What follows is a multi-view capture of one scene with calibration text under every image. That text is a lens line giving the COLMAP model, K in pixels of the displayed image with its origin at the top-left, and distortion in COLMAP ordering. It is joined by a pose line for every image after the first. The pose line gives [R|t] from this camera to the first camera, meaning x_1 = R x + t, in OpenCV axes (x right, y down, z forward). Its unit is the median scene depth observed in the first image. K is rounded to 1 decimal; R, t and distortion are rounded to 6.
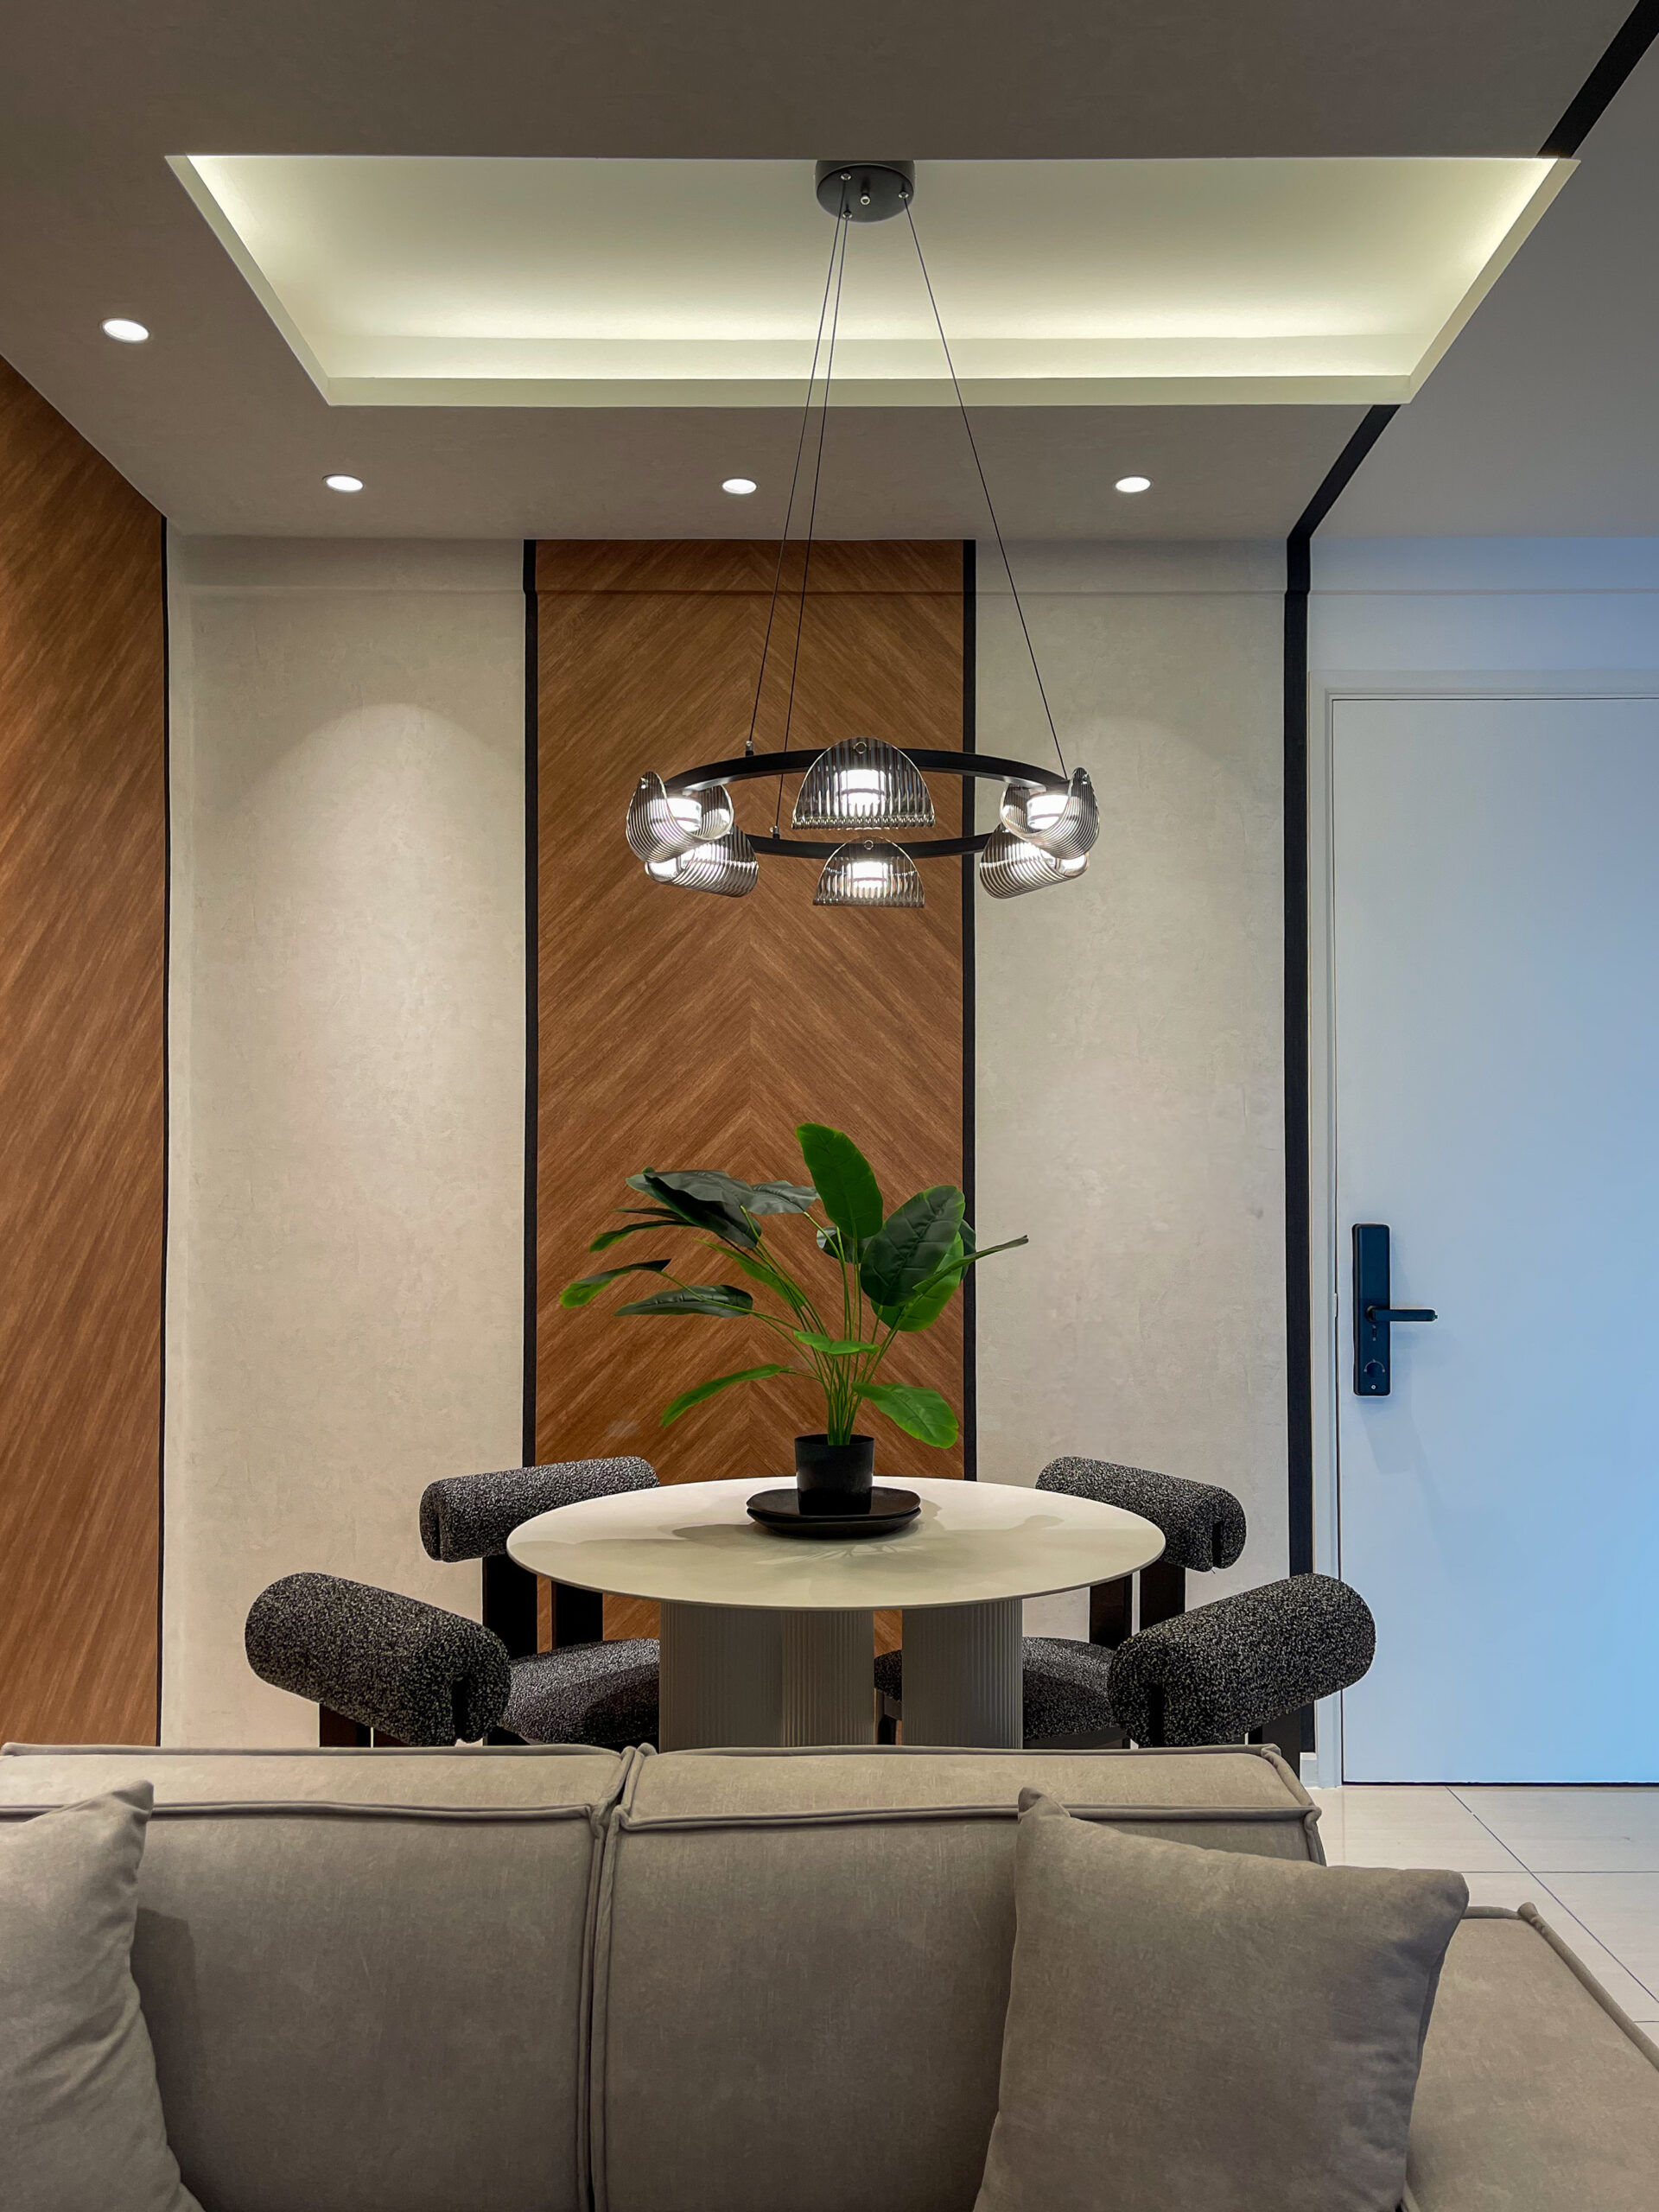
lens RADIAL K [[1710.5, 0, 883.0], [0, 1710.5, 1142.1], [0, 0, 1]] dist [0.085760, -0.115581]
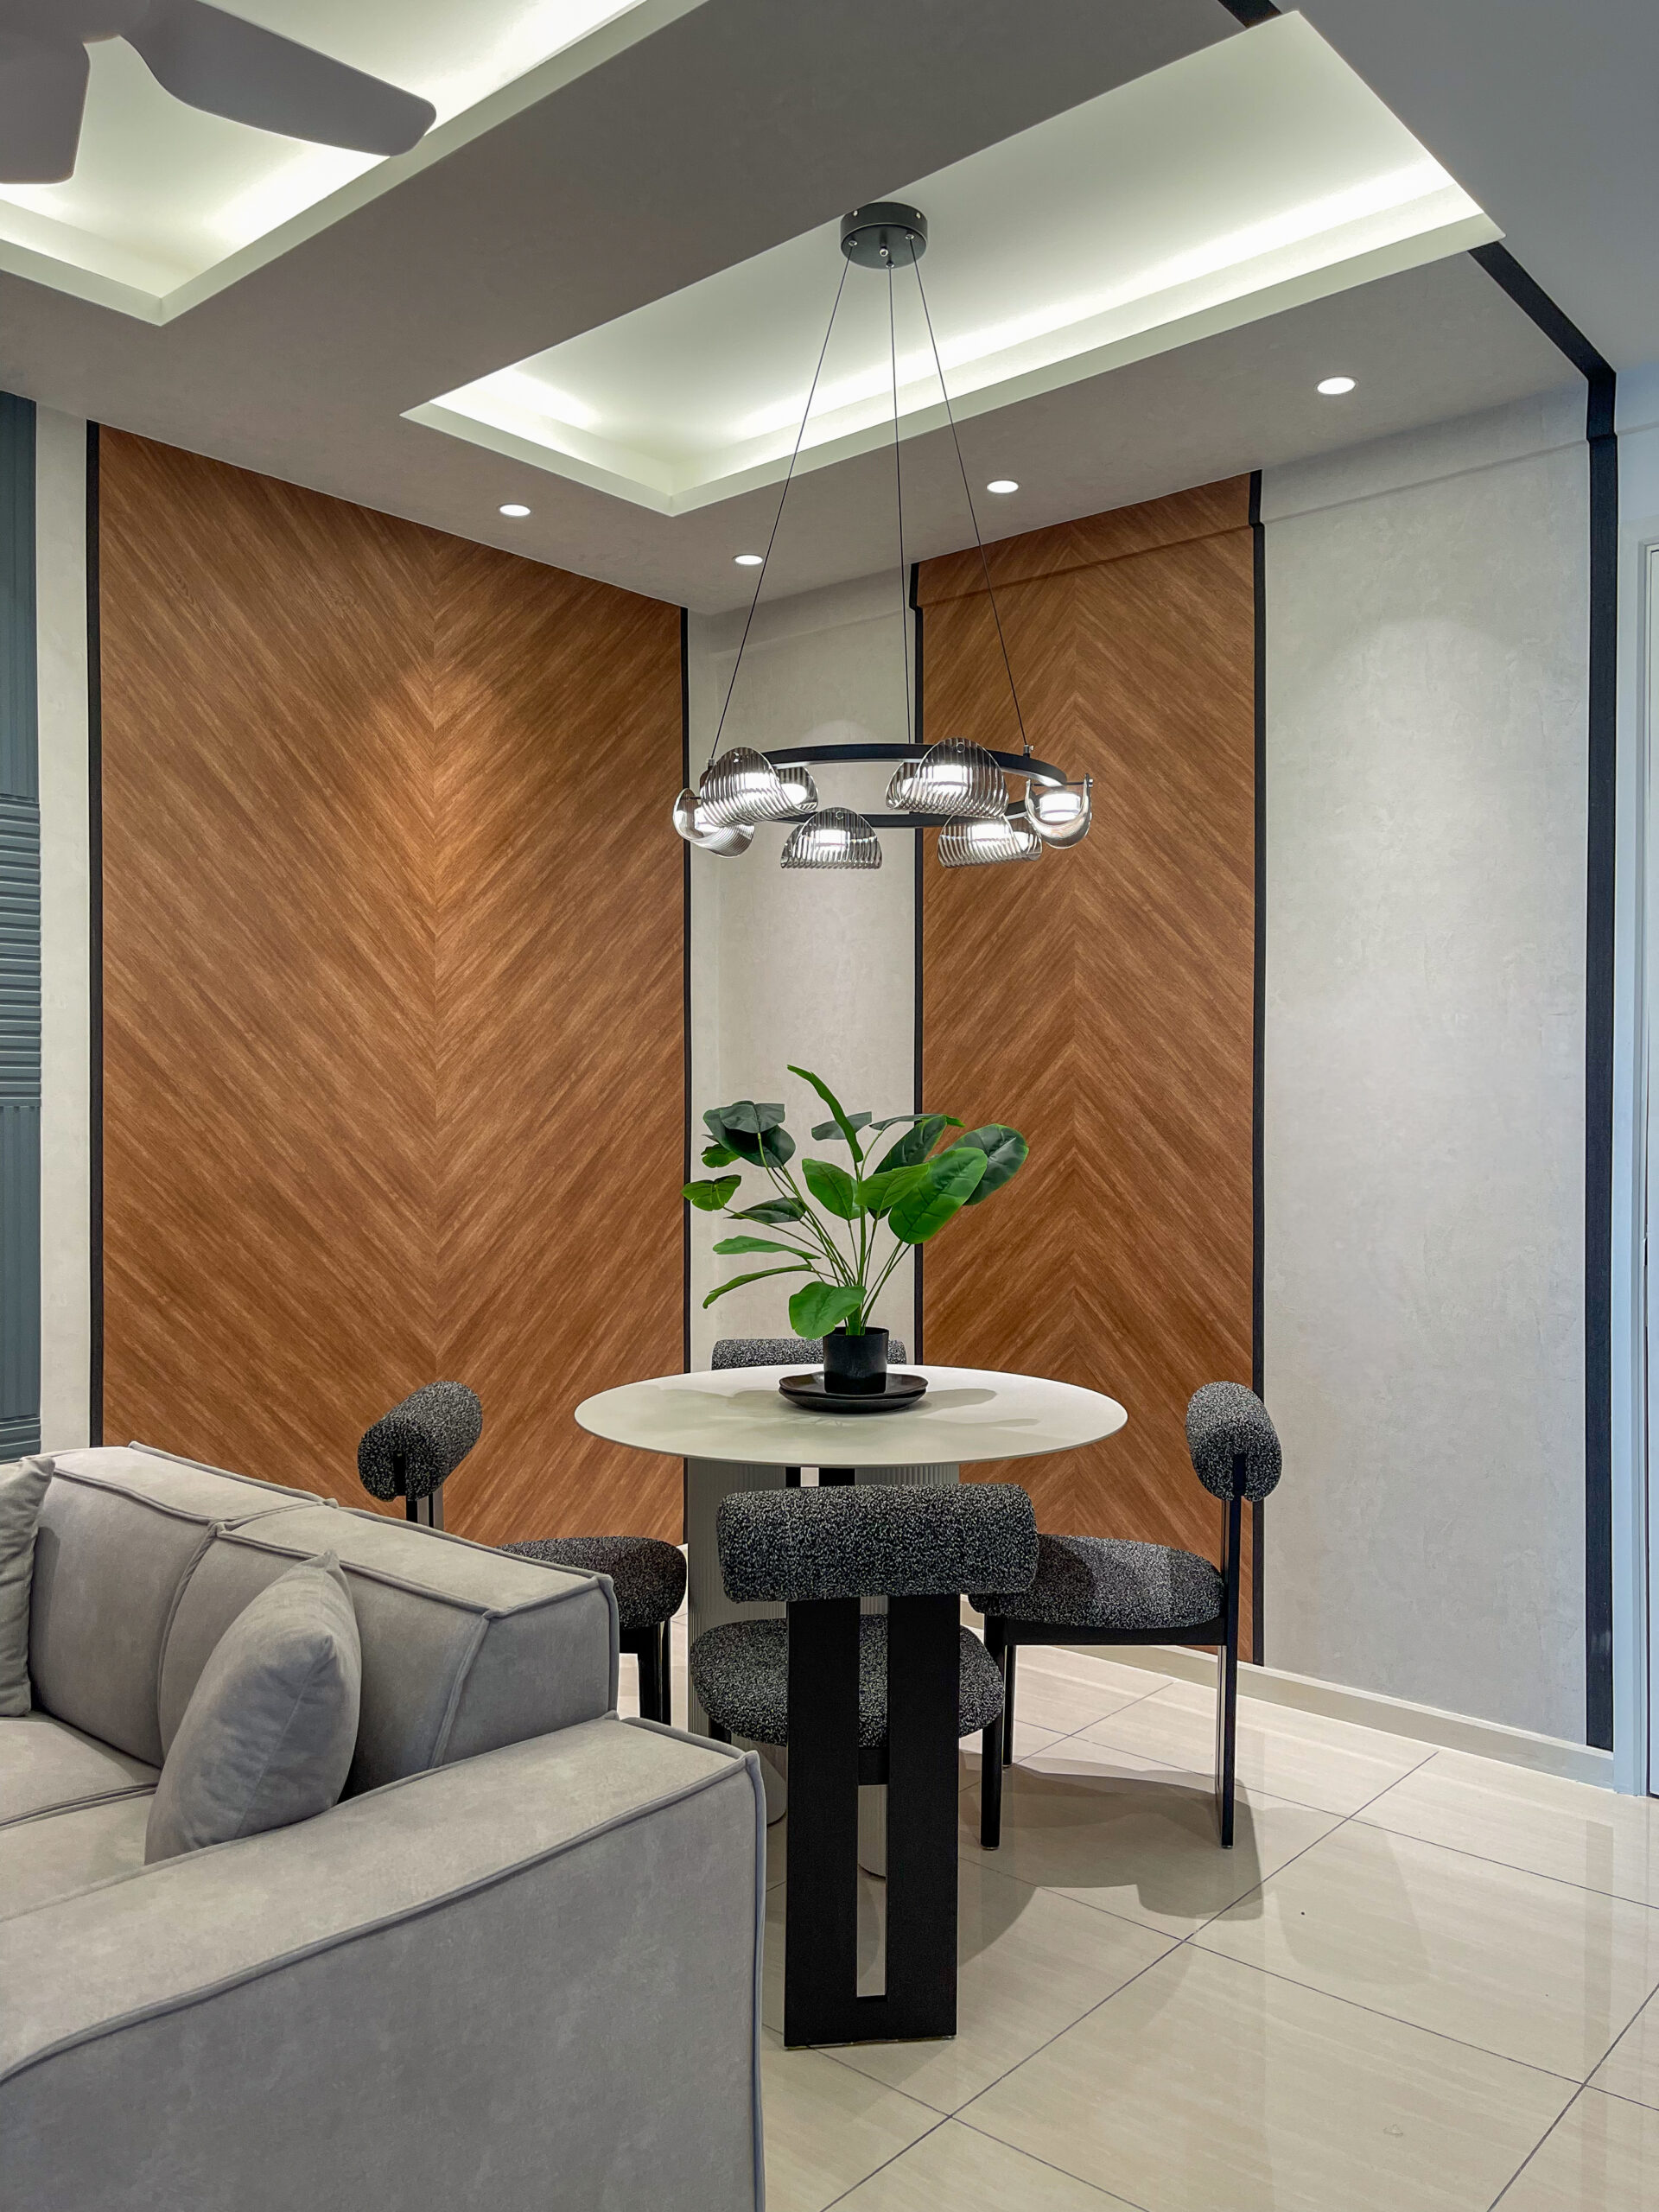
lens RADIAL K [[1662.8, 0, 879.3], [0, 1662.8, 1115.2], [0, 0, 1]] dist [0.079592, -0.100350]
pose [[0.764879, 0.004604, -0.644157, 0.515720], [0.015347, 0.999560, 0.025367, -0.002246], [0.643991, -0.029289, 0.764472, 0.100686]]
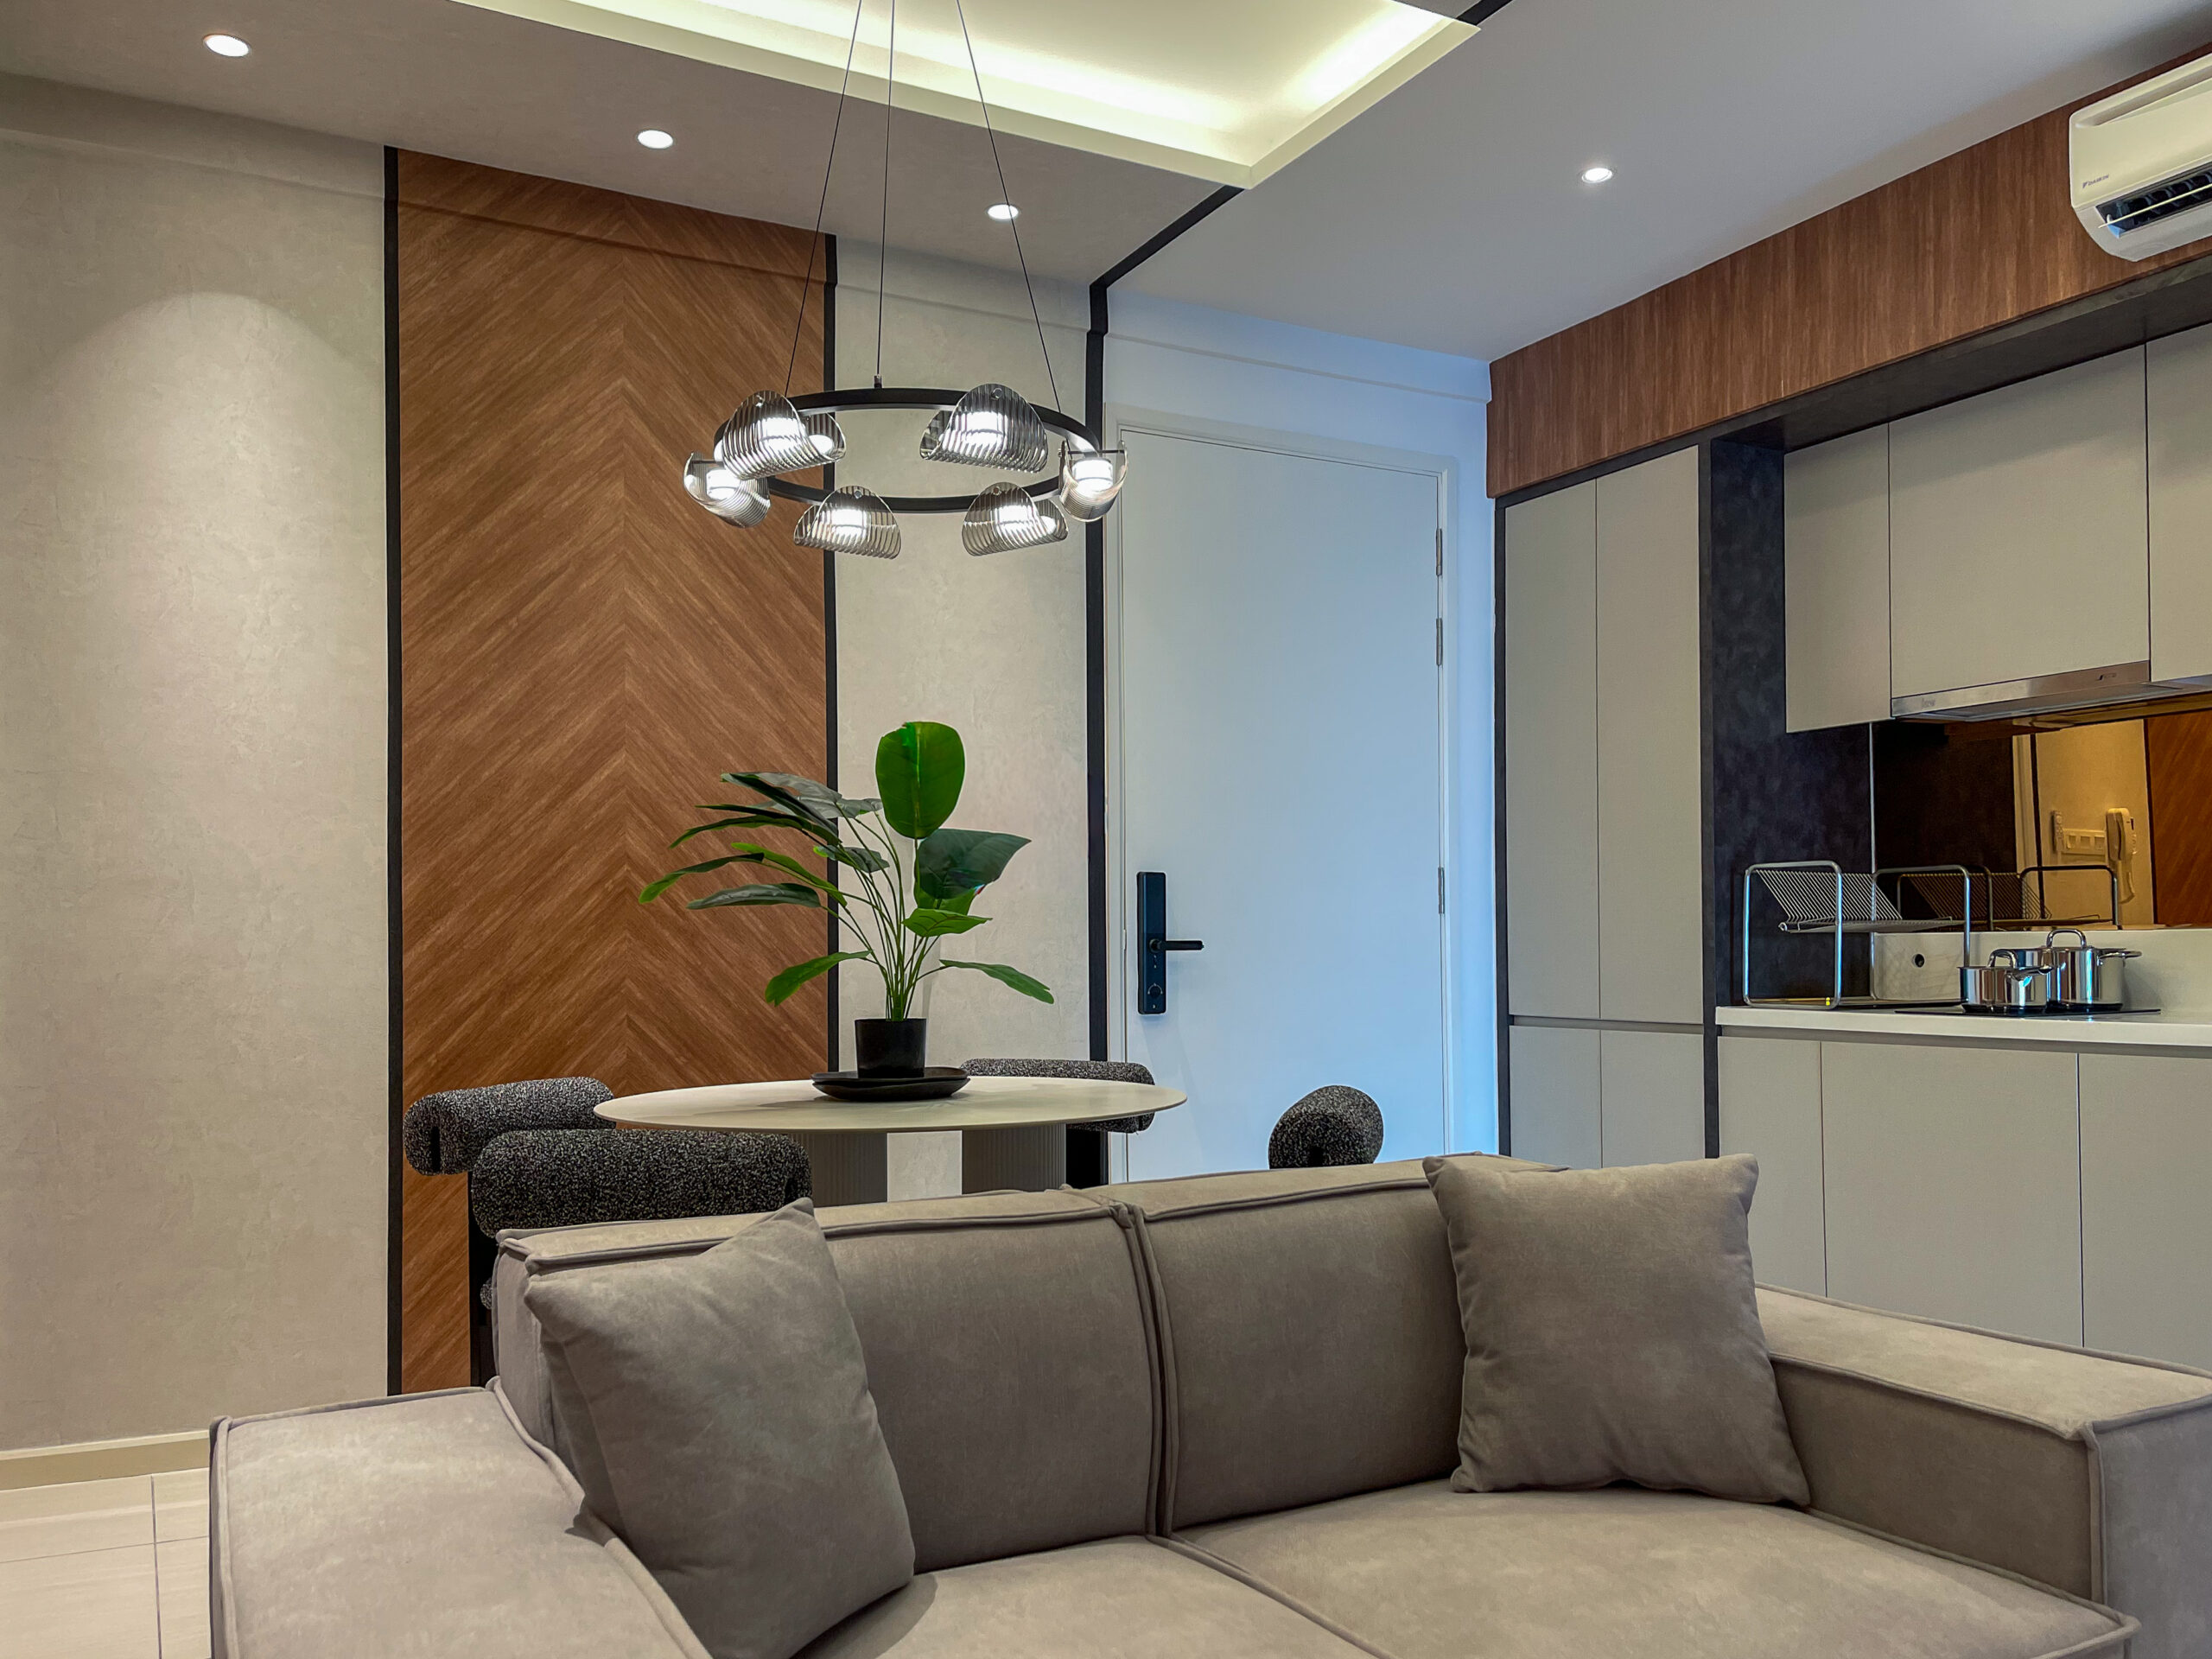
lens RADIAL K [[1676.5, 0, 1092.3], [0, 1676.5, 906.5], [0, 0, 1]] dist [0.055336, -0.050888]
pose [[0.888341, 0.001526, 0.459182, -0.291265], [-0.004089, 0.999981, 0.004589, 0.066581], [-0.459167, -0.005954, 0.888330, -0.018608]]
